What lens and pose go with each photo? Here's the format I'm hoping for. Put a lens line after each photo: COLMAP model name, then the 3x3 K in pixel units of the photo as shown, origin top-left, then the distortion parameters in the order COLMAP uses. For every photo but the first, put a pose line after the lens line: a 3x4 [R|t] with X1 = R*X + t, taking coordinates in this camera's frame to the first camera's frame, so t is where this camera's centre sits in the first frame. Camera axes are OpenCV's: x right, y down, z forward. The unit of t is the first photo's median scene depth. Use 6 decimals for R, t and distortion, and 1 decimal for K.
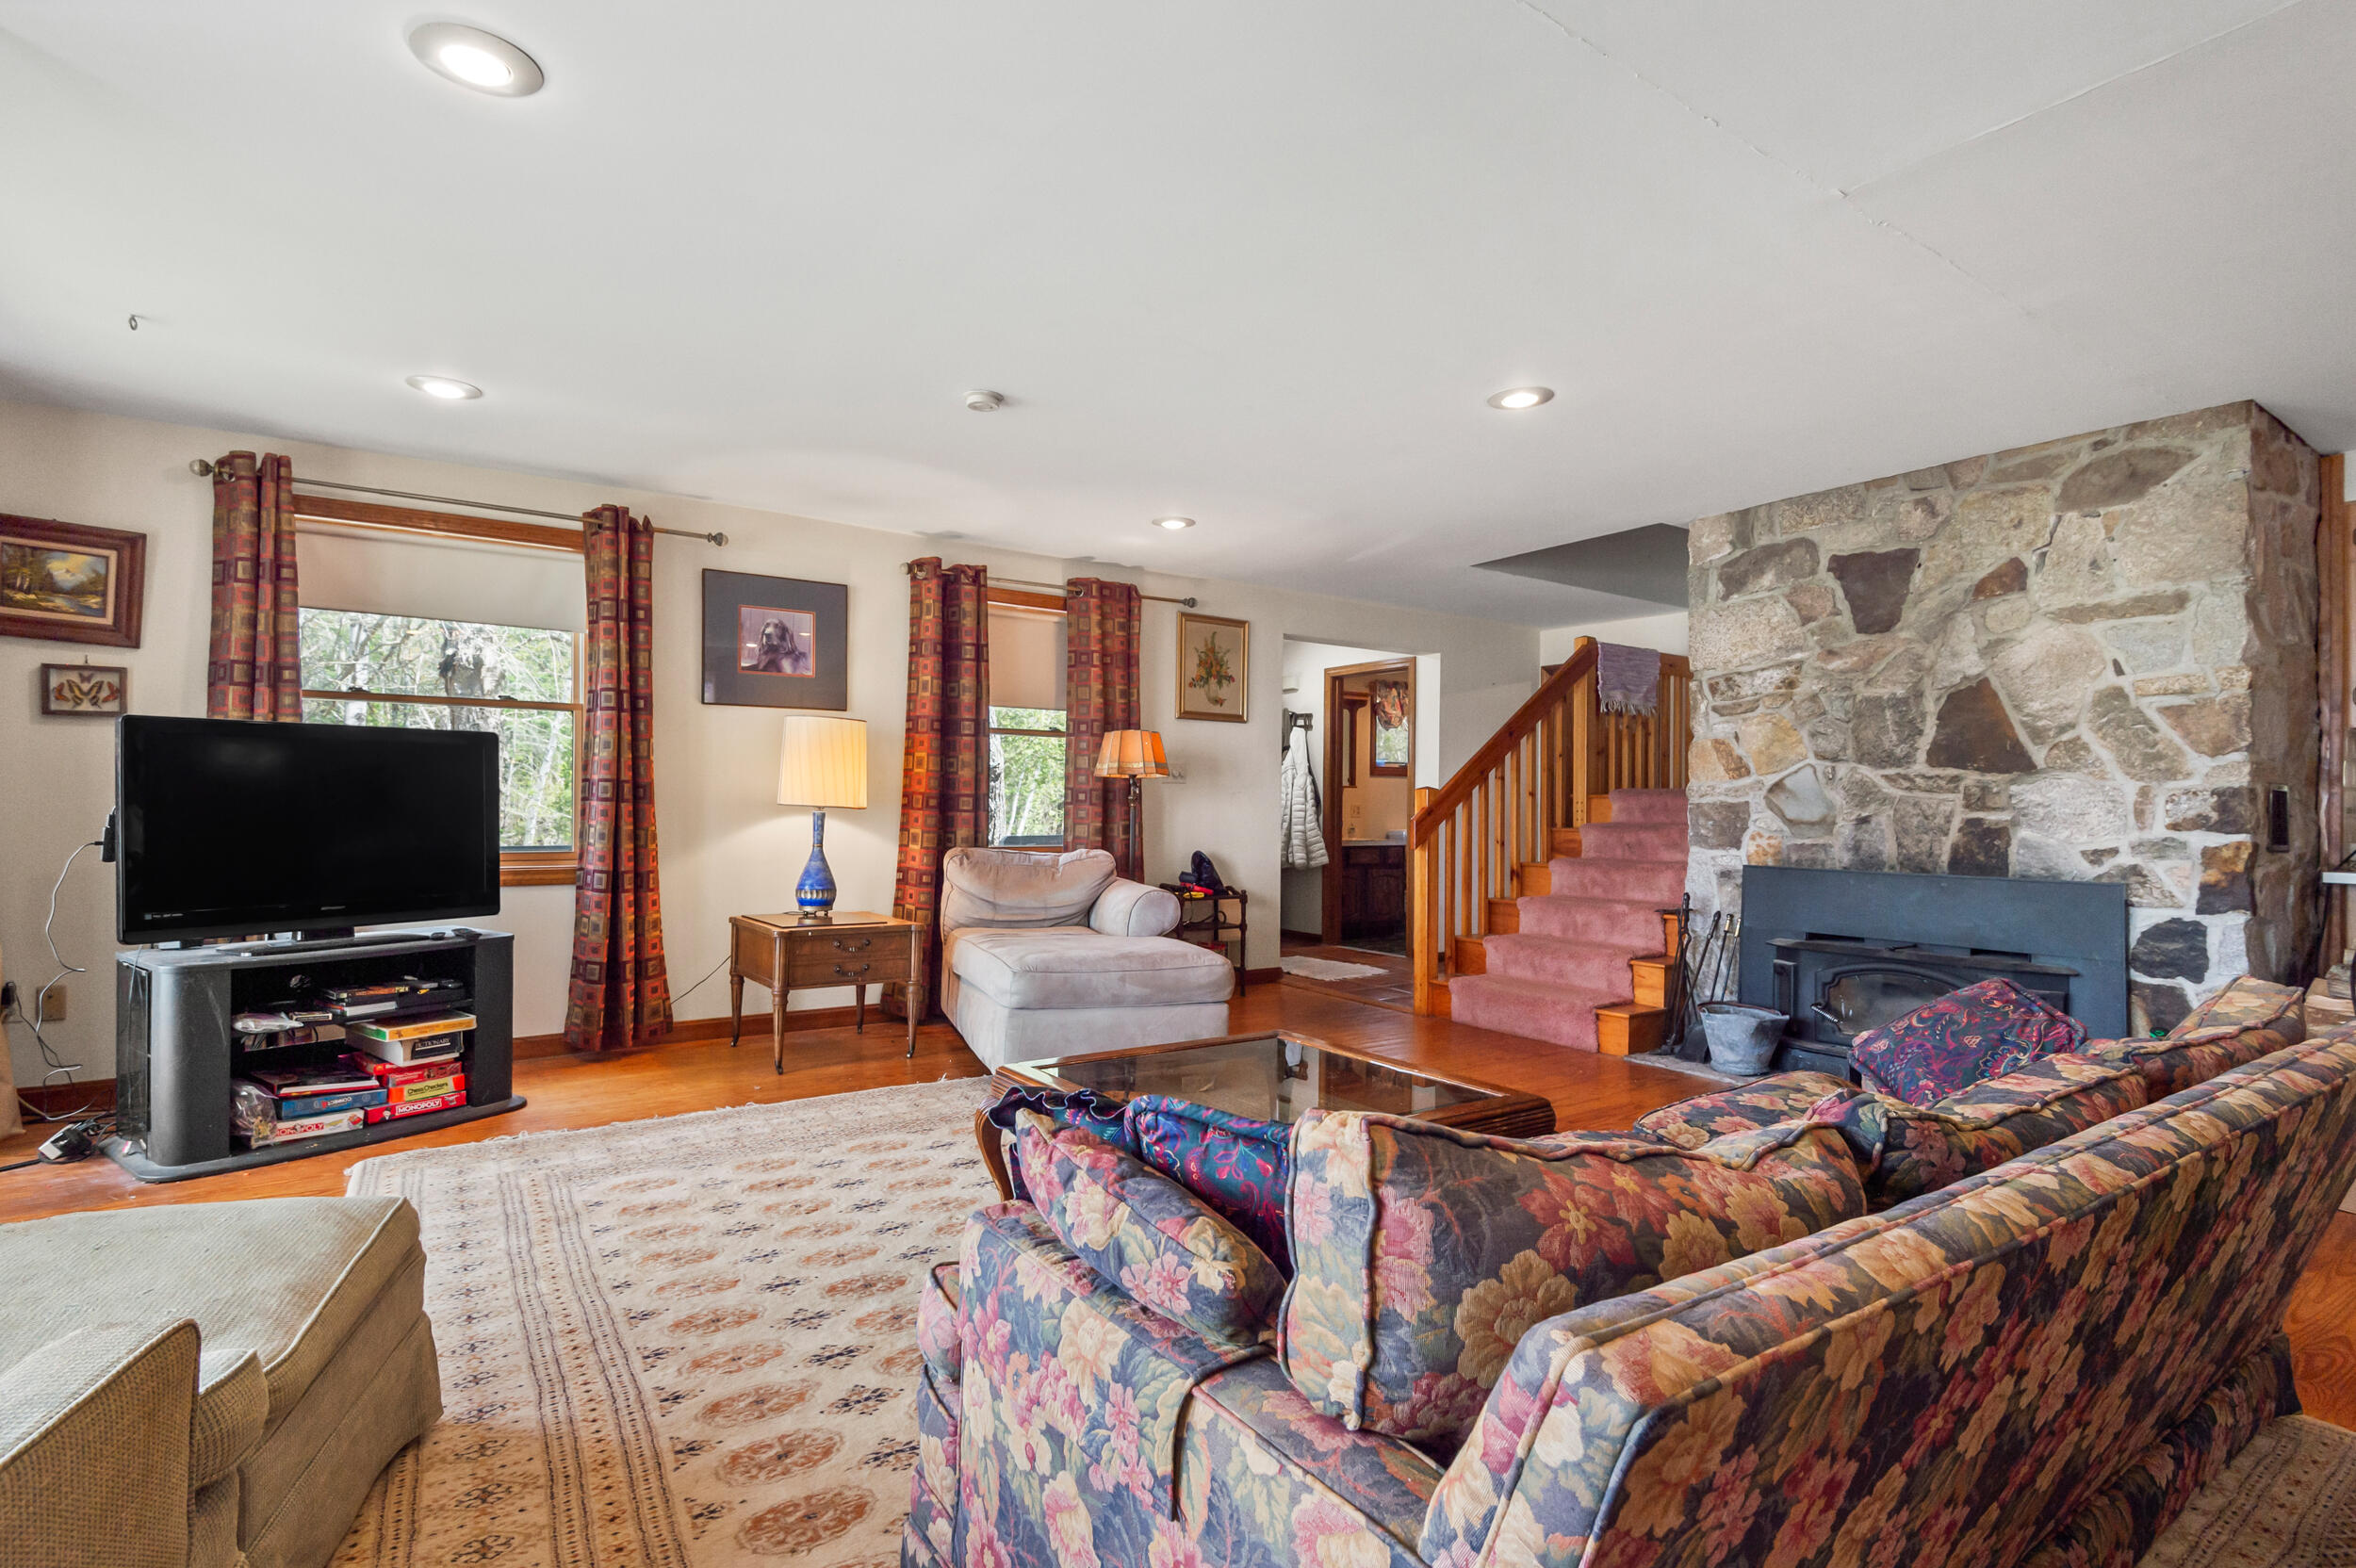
lens RADIAL K [[1107.3, 0, 1180.9], [0, 1107.3, 798.0], [0, 0, 1]] dist [0.018567, -0.000580]
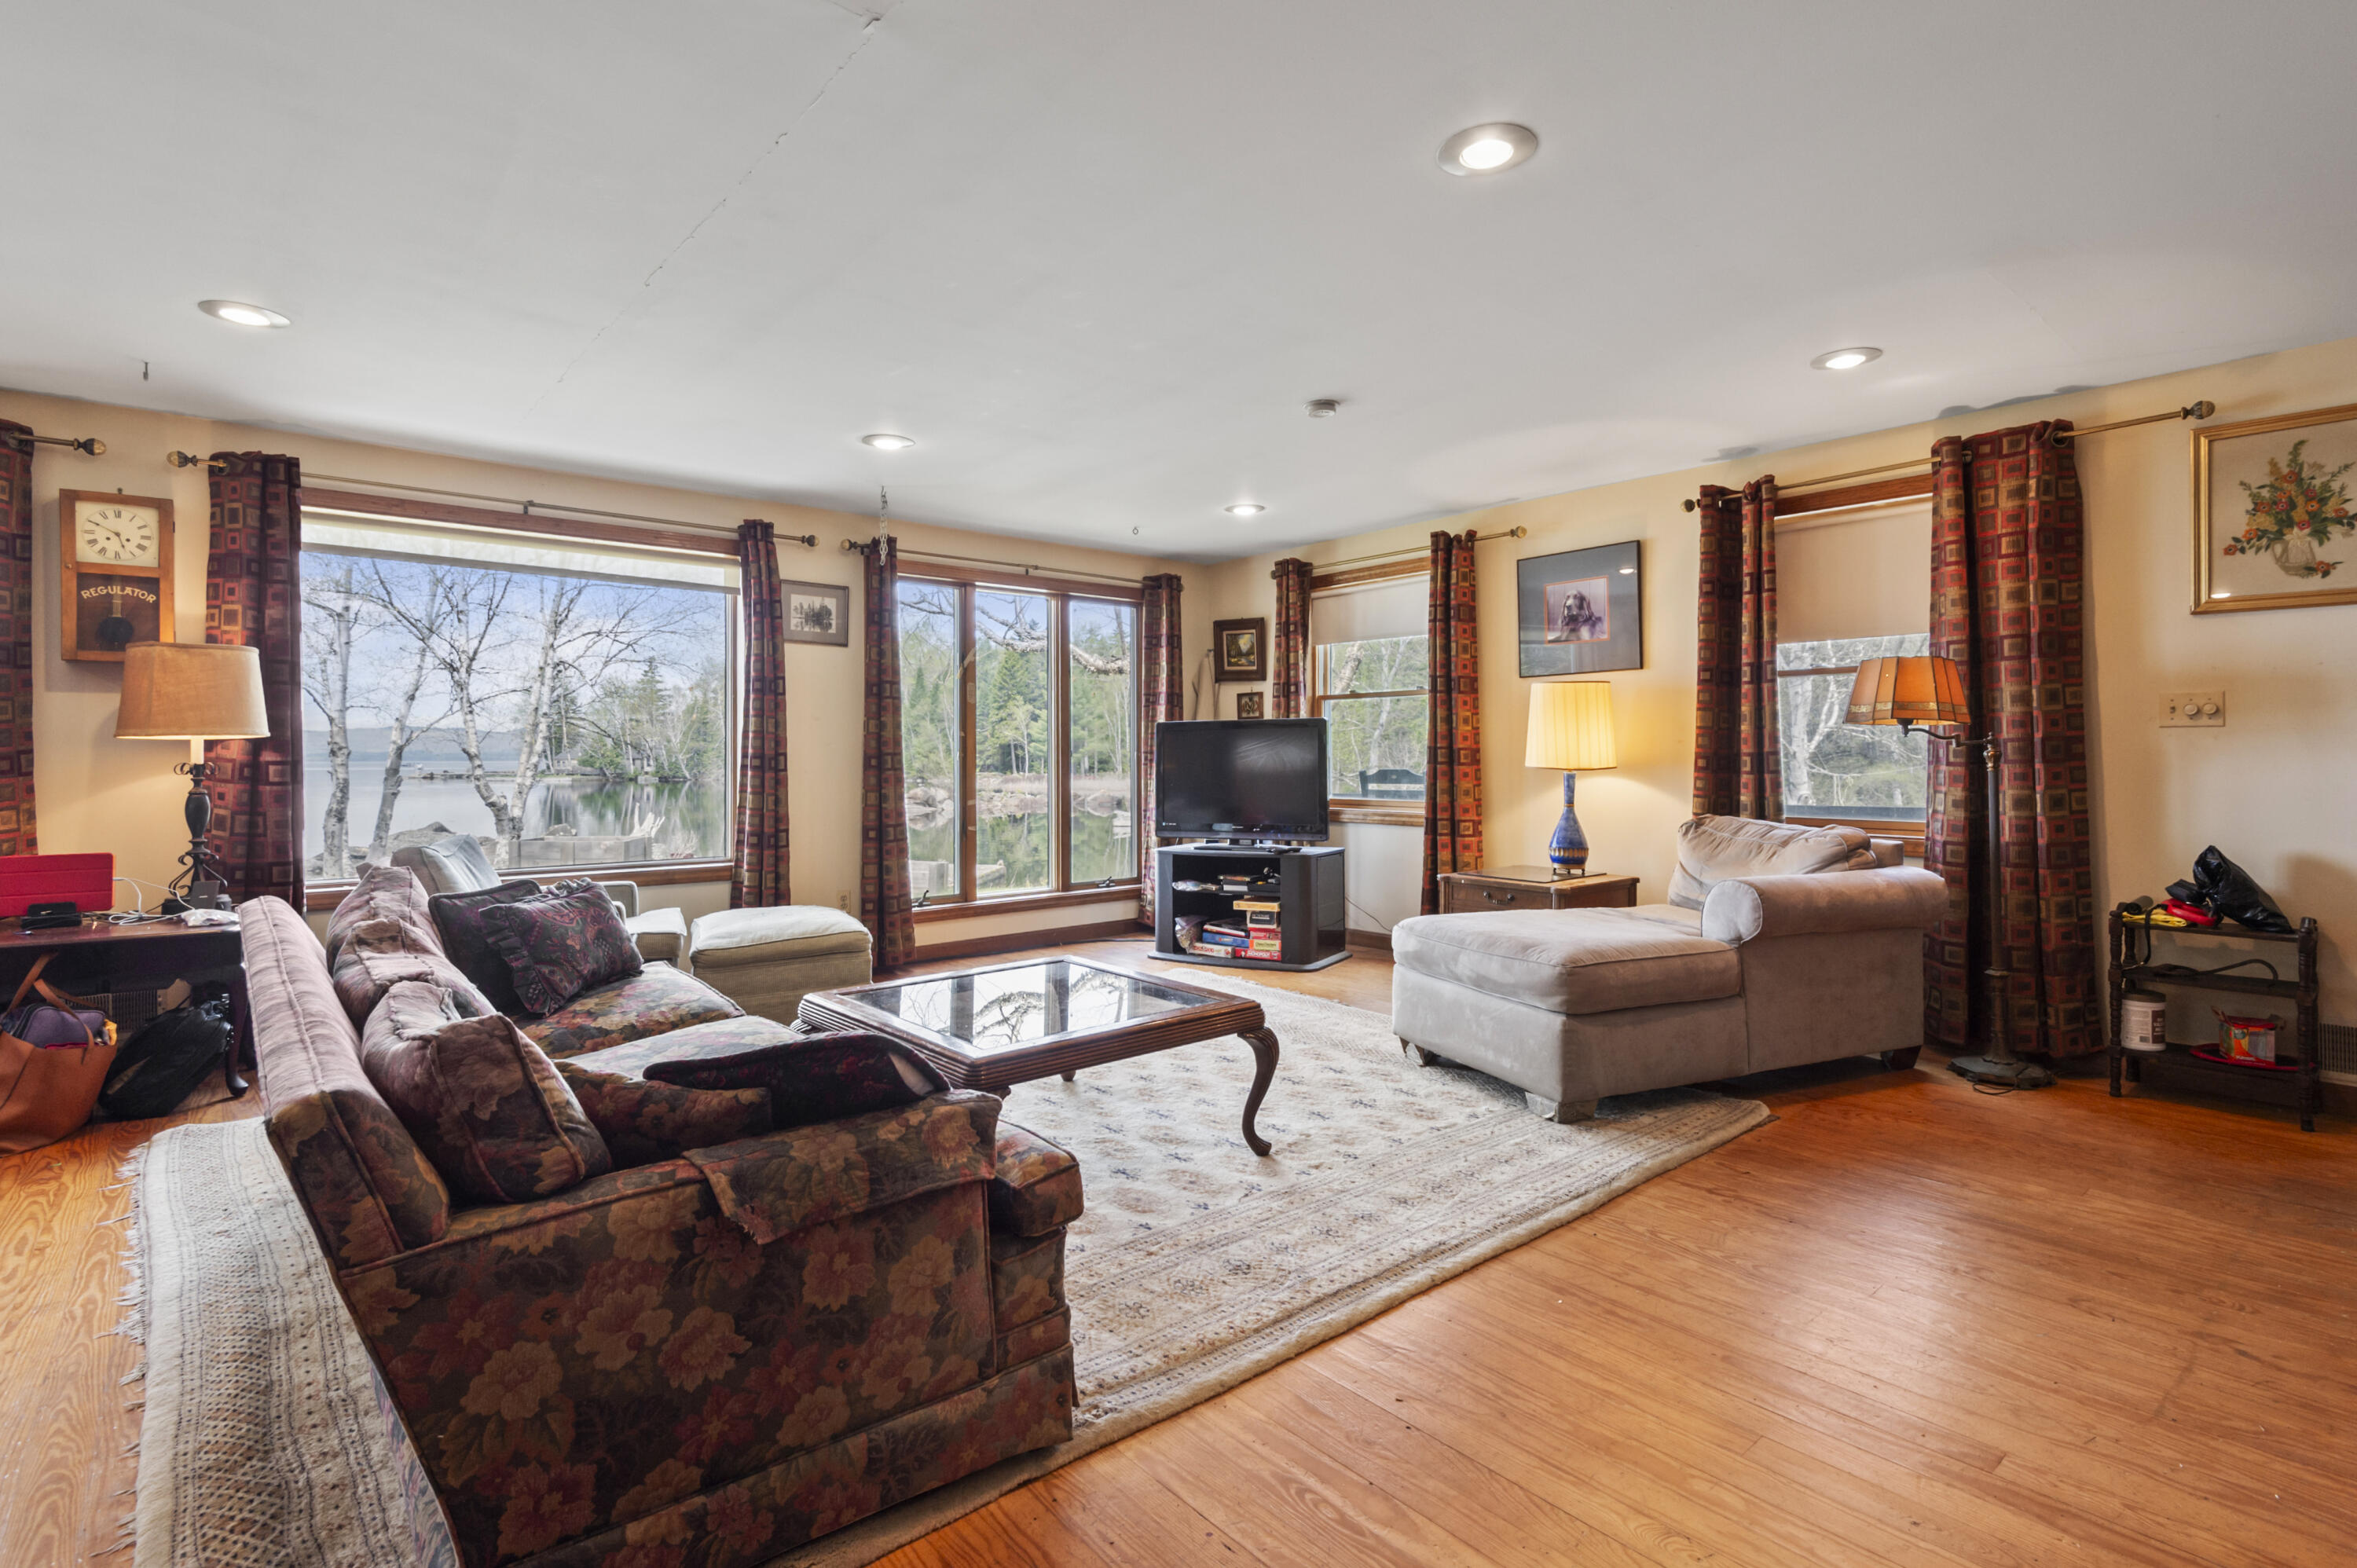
lens RADIAL K [[1098.1, 0, 1178.0], [0, 1098.1, 756.6], [0, 0, 1]] dist [0.018852, -0.000115]
pose [[0.115814, -0.007198, -0.993245, 0.628117], [0.011848, 0.999913, -0.005864, -0.001242], [0.993200, -0.011089, 0.115889, 0.500584]]
